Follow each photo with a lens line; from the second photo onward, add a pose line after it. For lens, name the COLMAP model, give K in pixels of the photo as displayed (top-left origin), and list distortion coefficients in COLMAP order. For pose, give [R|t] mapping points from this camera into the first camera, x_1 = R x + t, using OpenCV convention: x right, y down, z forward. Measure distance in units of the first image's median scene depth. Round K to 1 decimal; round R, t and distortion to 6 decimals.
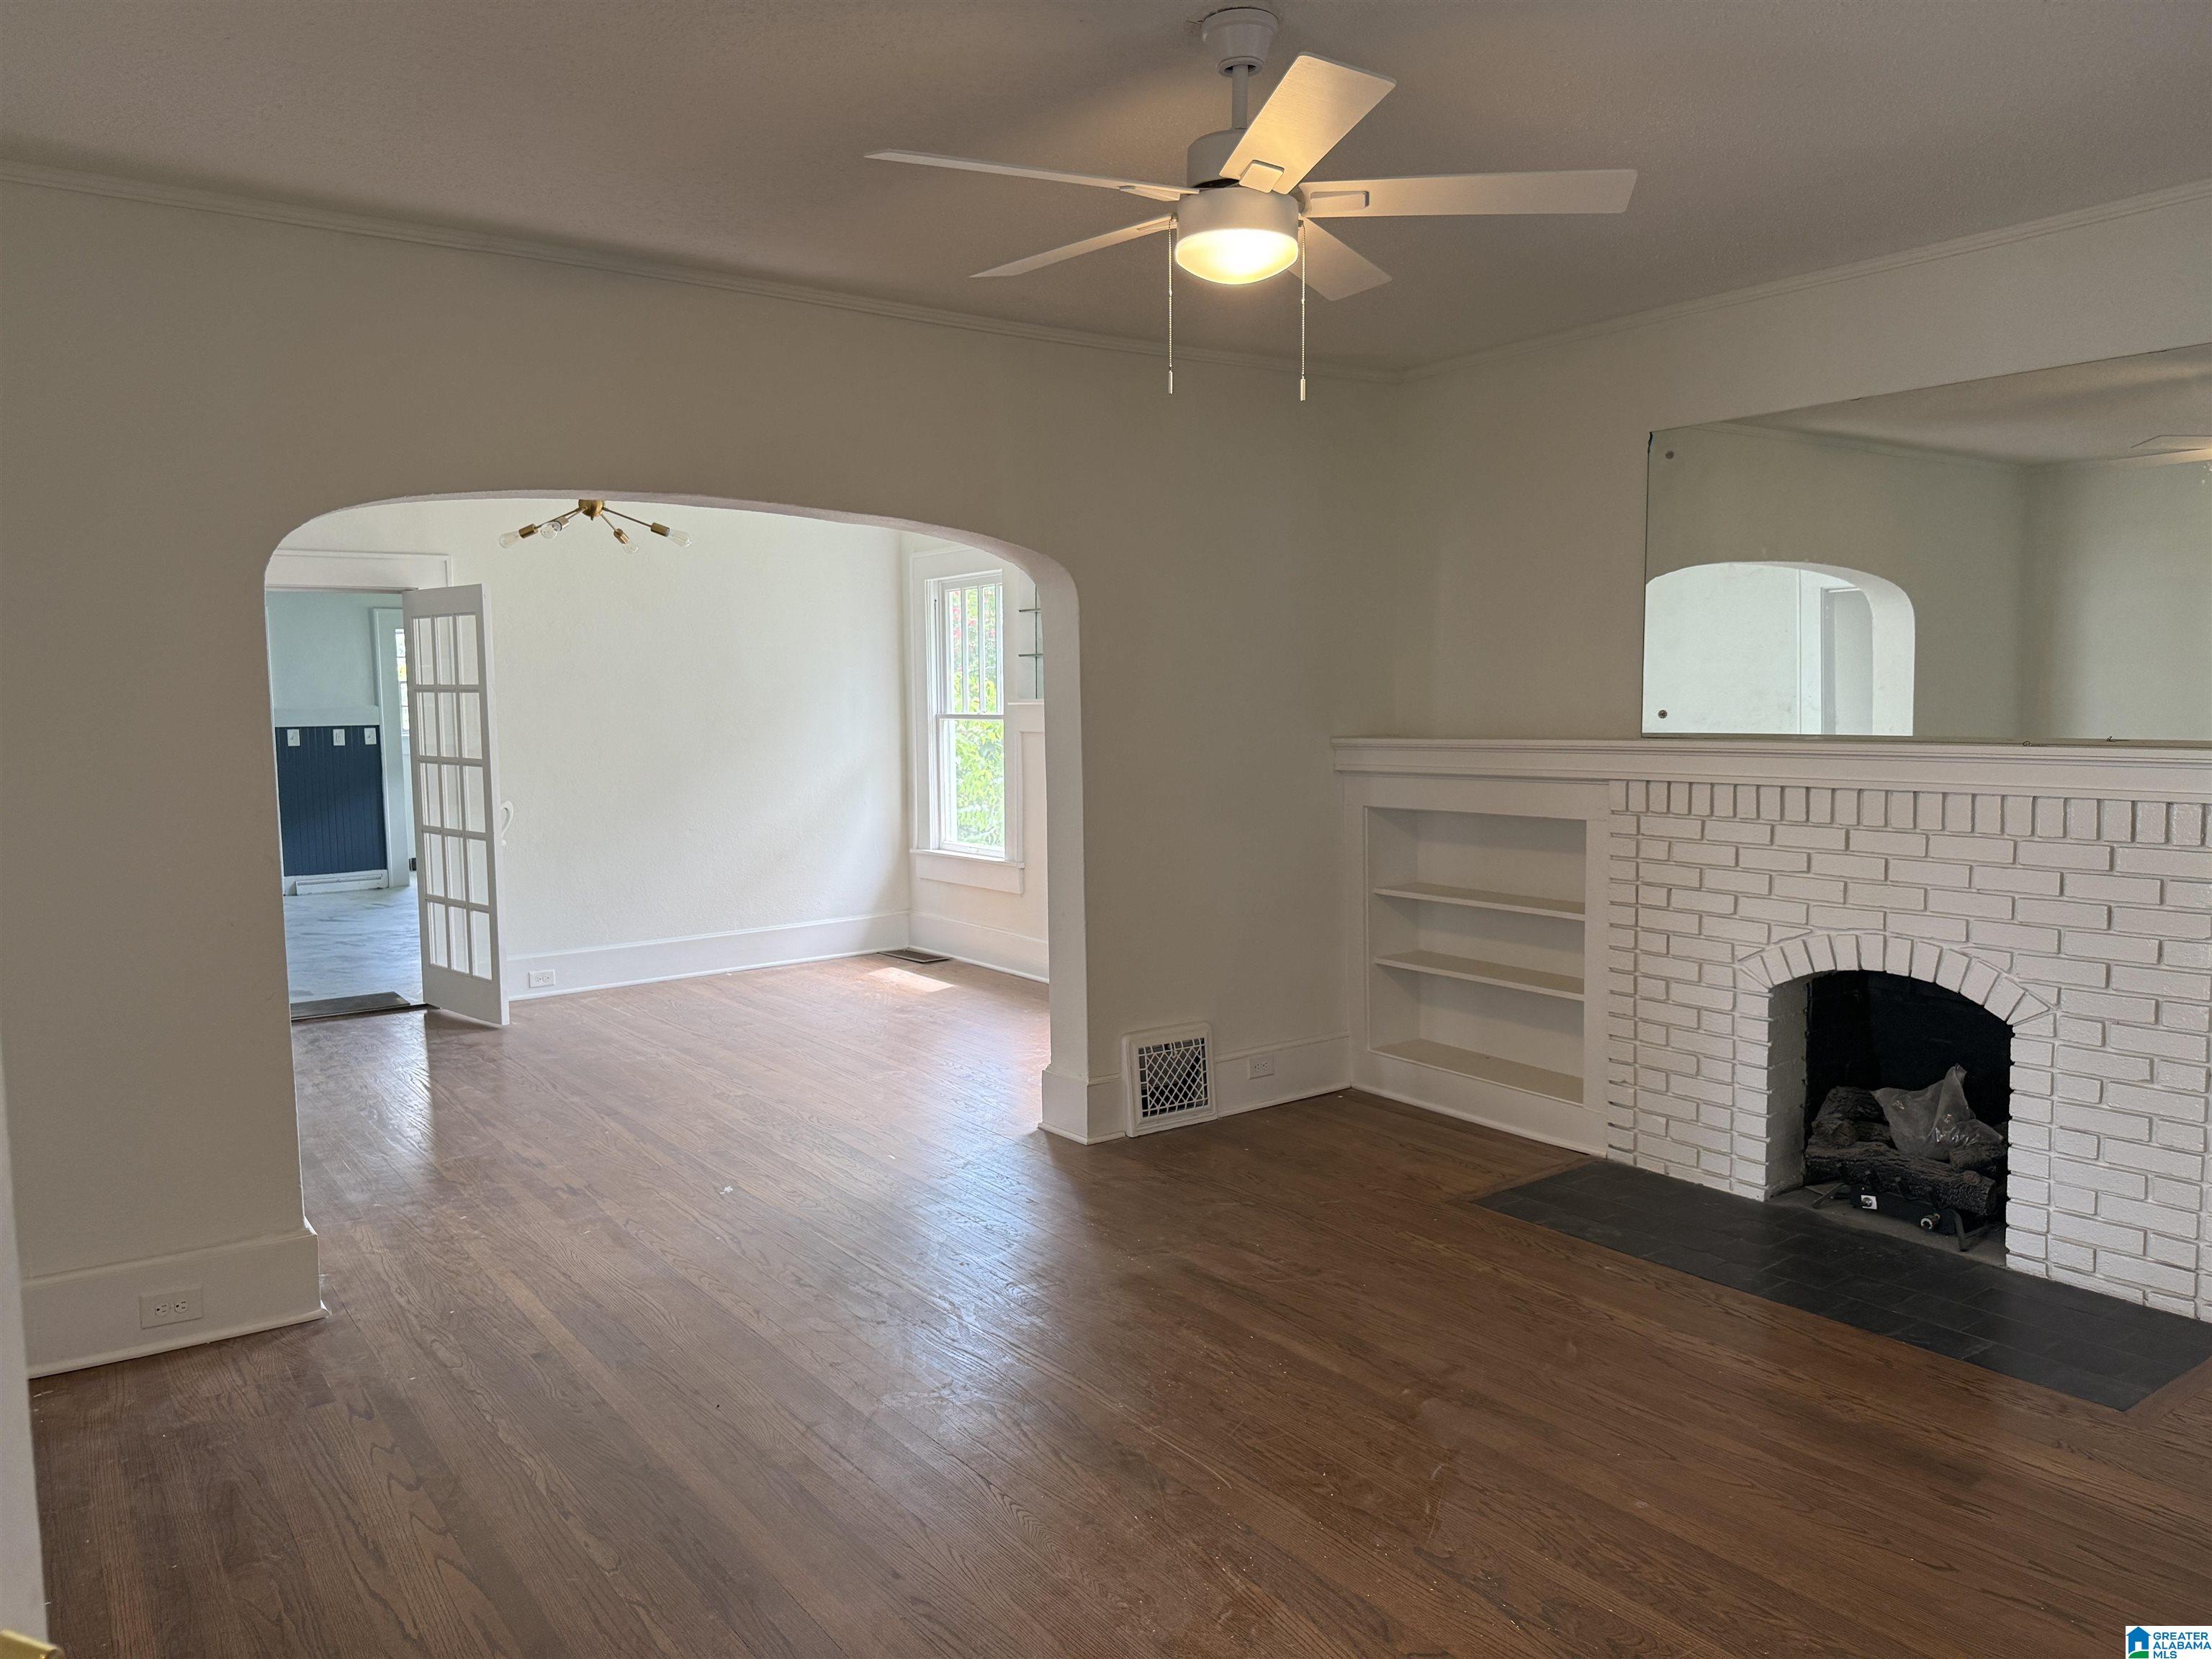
lens RADIAL K [[1573.3, 0, 1106.0], [0, 1573.3, 829.5], [0, 0, 1]] dist [0.032092, -0.006075]
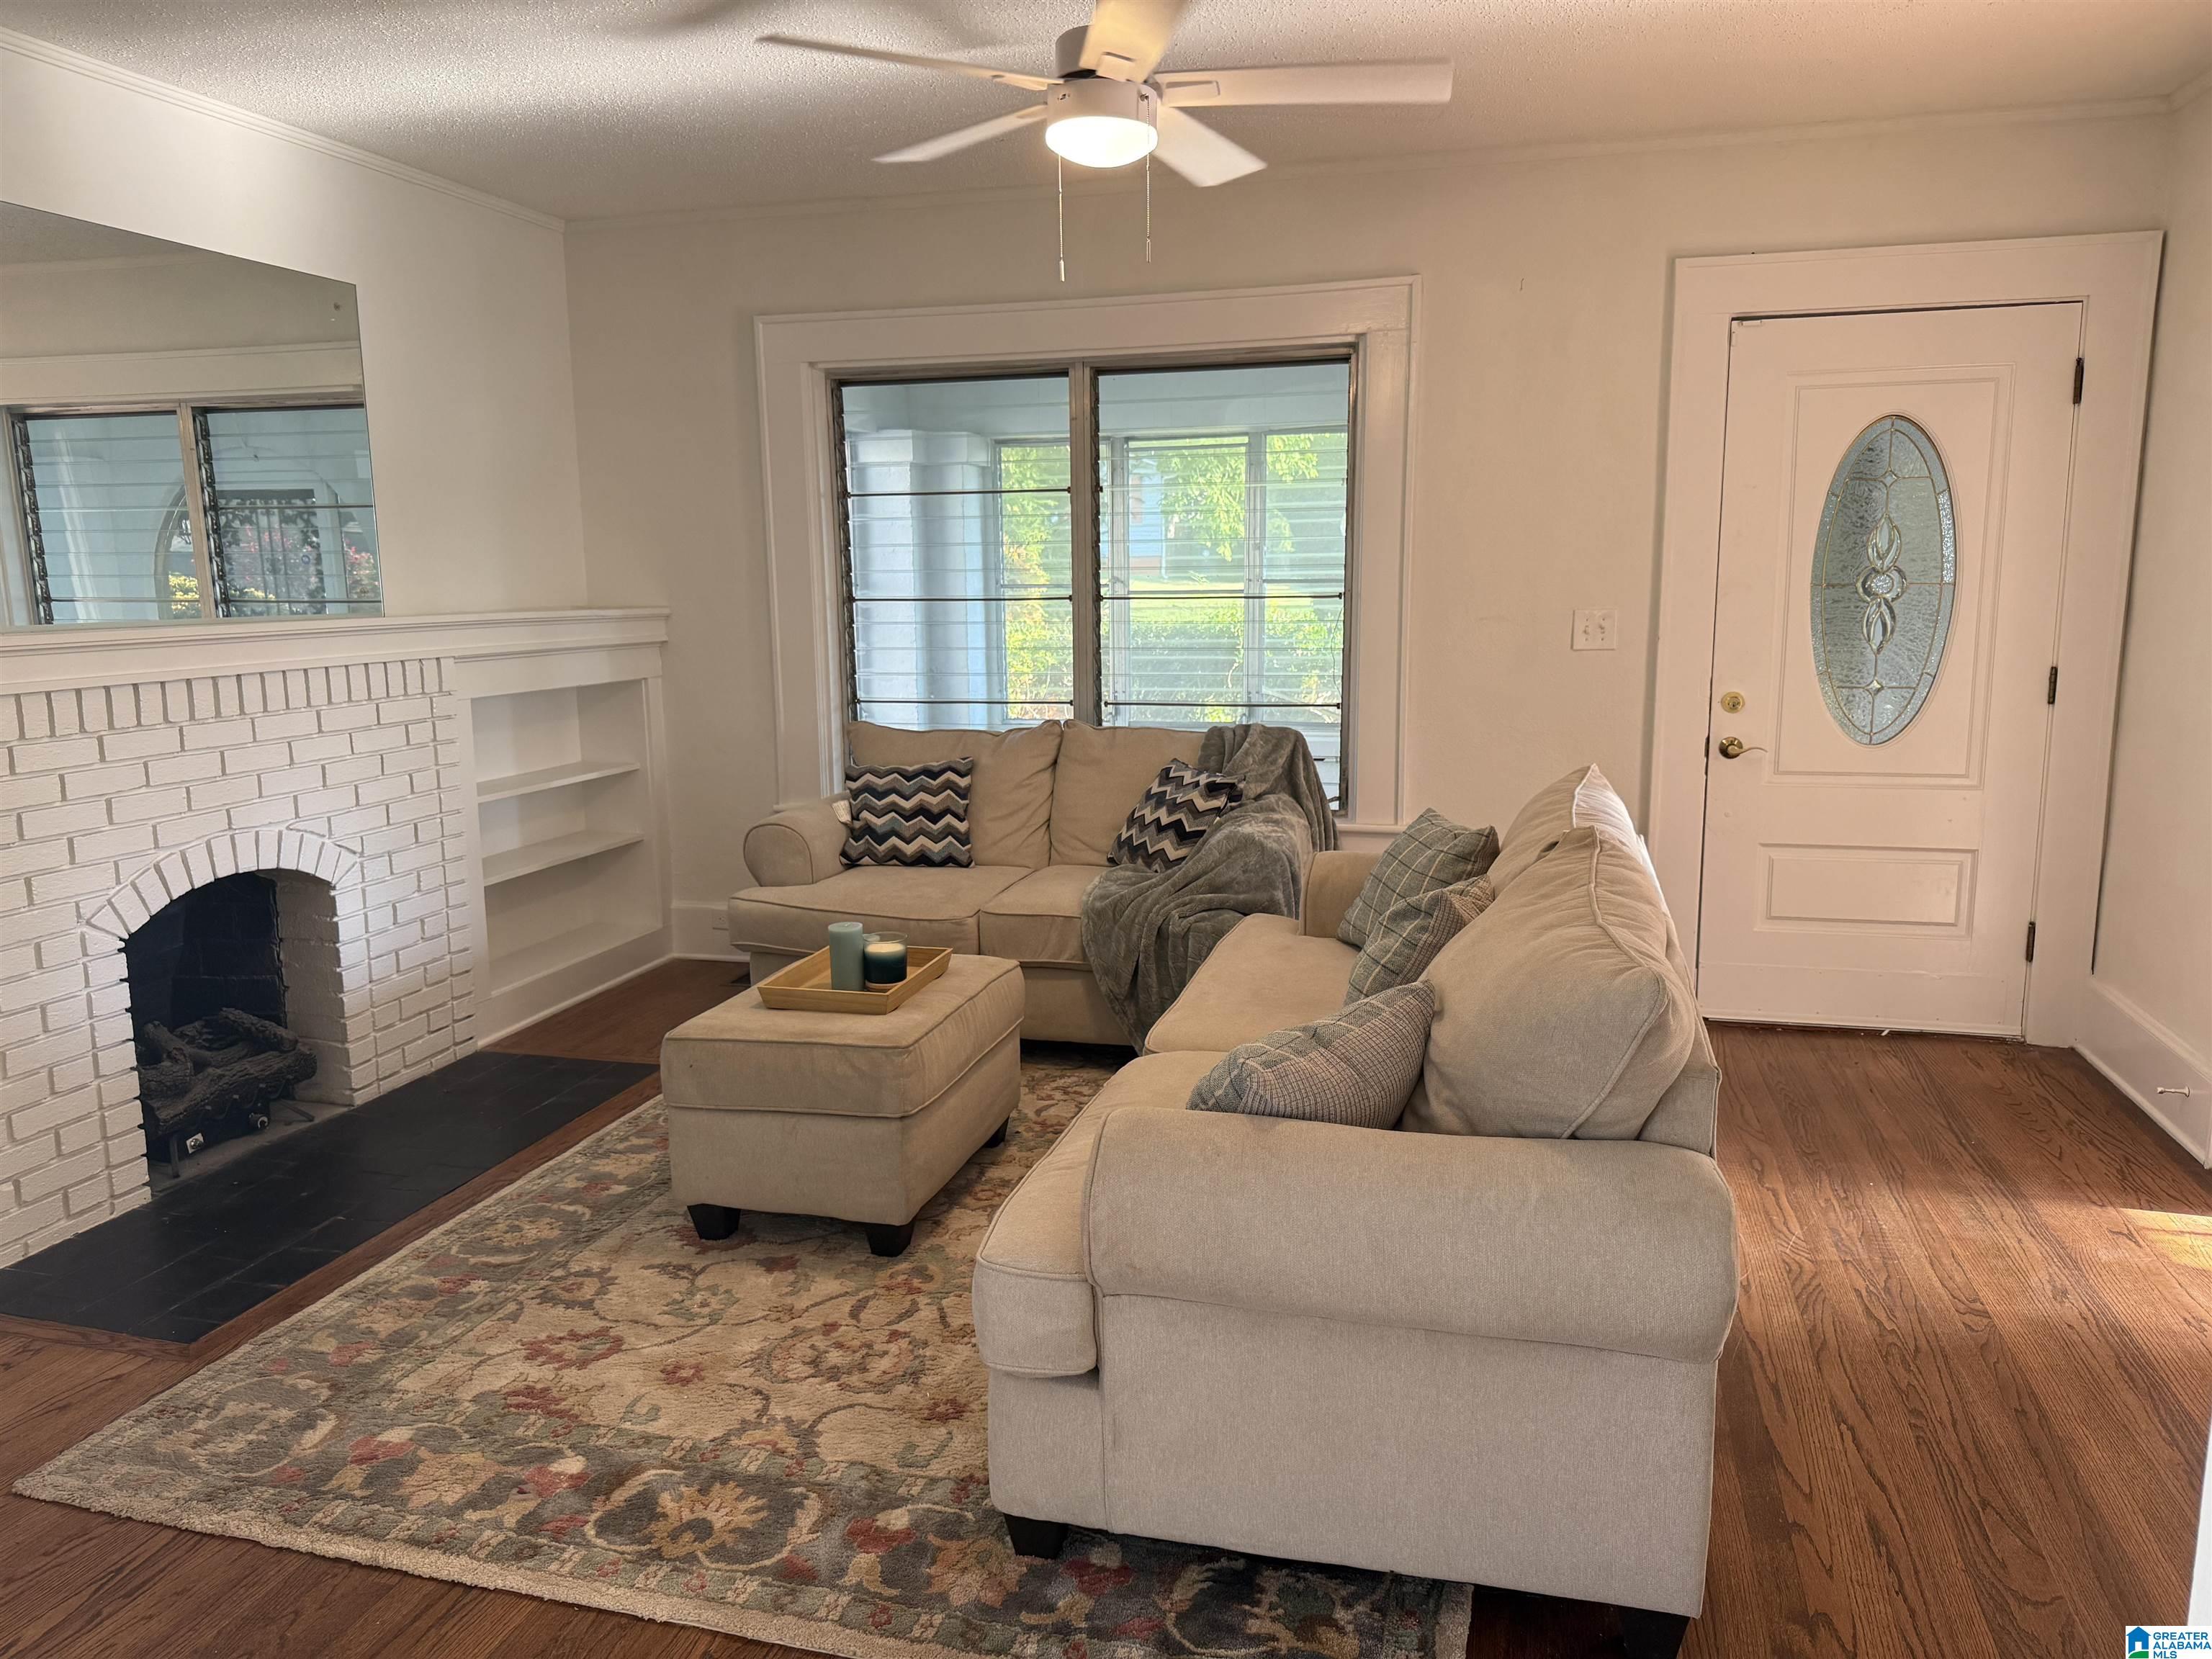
lens RADIAL K [[1573.3, 0, 1106.0], [0, 1573.3, 829.5], [0, 0, 1]] dist [0.032092, -0.006075]
pose [[-0.625503, -0.100545, 0.773716, -0.534978], [0.087545, 0.976355, 0.197653, -0.073087], [-0.775295, 0.191368, -0.601911, 1.147433]]
